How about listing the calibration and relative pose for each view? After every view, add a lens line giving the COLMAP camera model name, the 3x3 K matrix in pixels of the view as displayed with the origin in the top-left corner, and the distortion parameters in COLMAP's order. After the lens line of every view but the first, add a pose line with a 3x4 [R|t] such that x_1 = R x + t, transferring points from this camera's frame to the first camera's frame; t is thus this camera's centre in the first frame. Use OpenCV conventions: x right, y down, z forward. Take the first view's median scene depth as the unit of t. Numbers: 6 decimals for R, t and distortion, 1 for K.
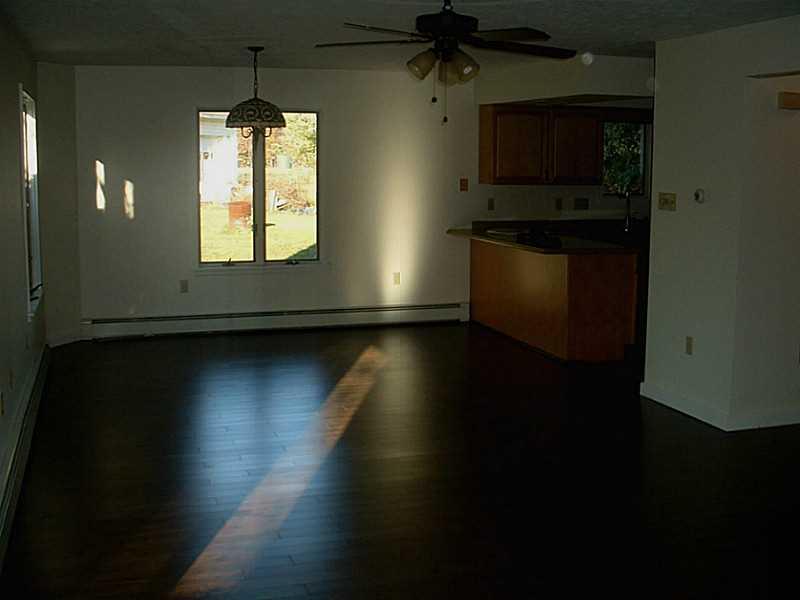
lens RADIAL K [[982.5, 0, 400.0], [0, 982.5, 300.0], [0, 0, 1]] dist [-0.191289, 0.000388]
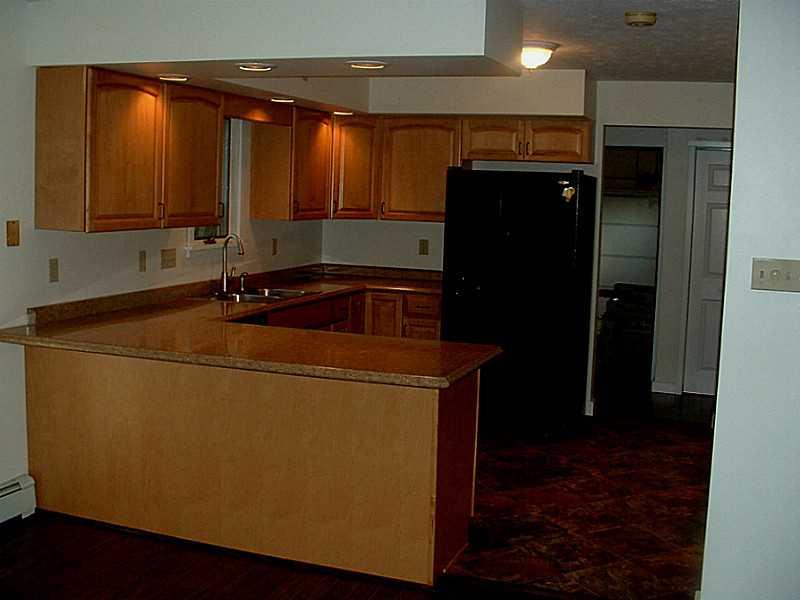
lens RADIAL K [[982.5, 0, 400.0], [0, 982.5, 300.0], [0, 0, 1]] dist [-0.191289, 0.000388]
pose [[0.585195, -0.078808, 0.807054, -0.198168], [0.084481, 0.995775, 0.035979, -0.085864], [-0.806480, 0.047126, 0.589380, 0.578306]]
